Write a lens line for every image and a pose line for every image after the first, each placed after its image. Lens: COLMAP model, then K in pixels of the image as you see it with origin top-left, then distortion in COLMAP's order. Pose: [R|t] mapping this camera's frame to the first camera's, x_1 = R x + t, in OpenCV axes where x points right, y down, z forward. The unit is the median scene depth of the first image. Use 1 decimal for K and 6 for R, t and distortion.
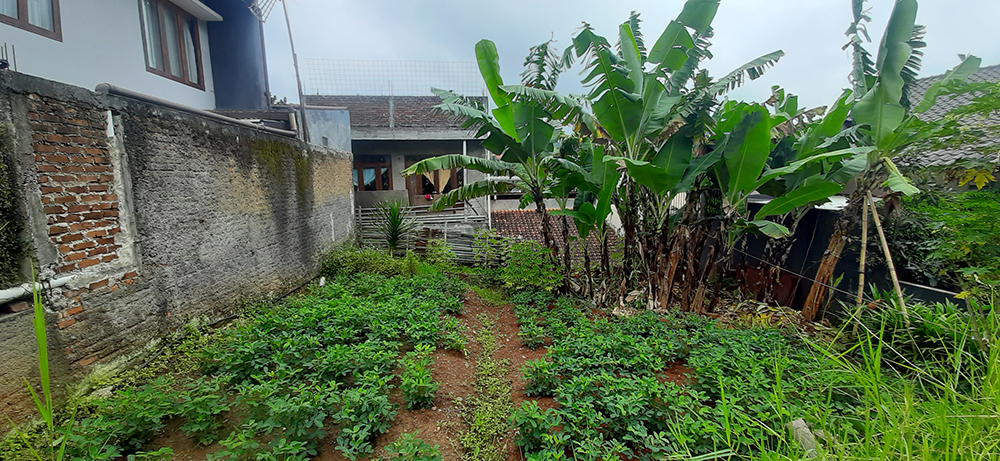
lens RADIAL K [[359.8, 0, 500.5], [0, 359.8, 237.9], [0, 0, 1]] dist [0.000417, 0.000038]
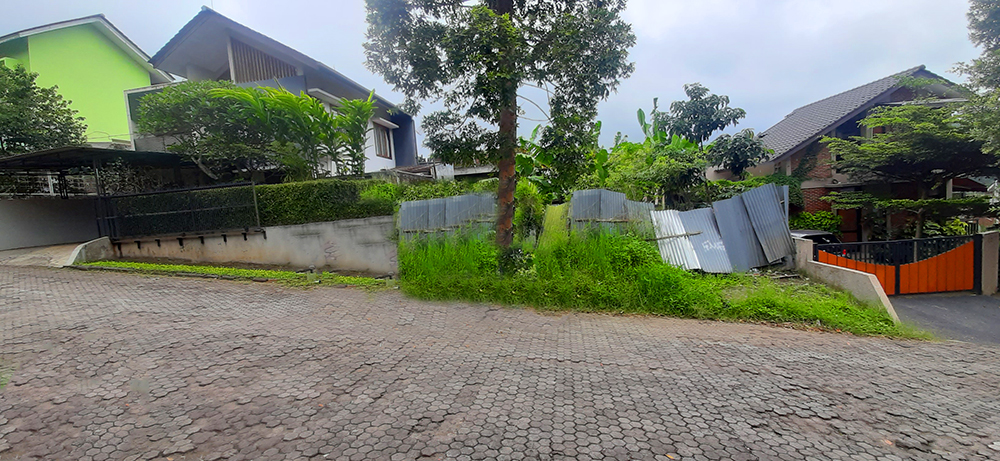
lens RADIAL K [[359.8, 0, 500.5], [0, 359.8, 237.9], [0, 0, 1]] dist [0.000417, 0.000038]
pose [[0.962681, -0.037396, -0.268042, 0.412936], [0.021141, 0.997772, -0.063275, 0.234562], [0.269811, 0.055247, 0.961327, -0.966766]]
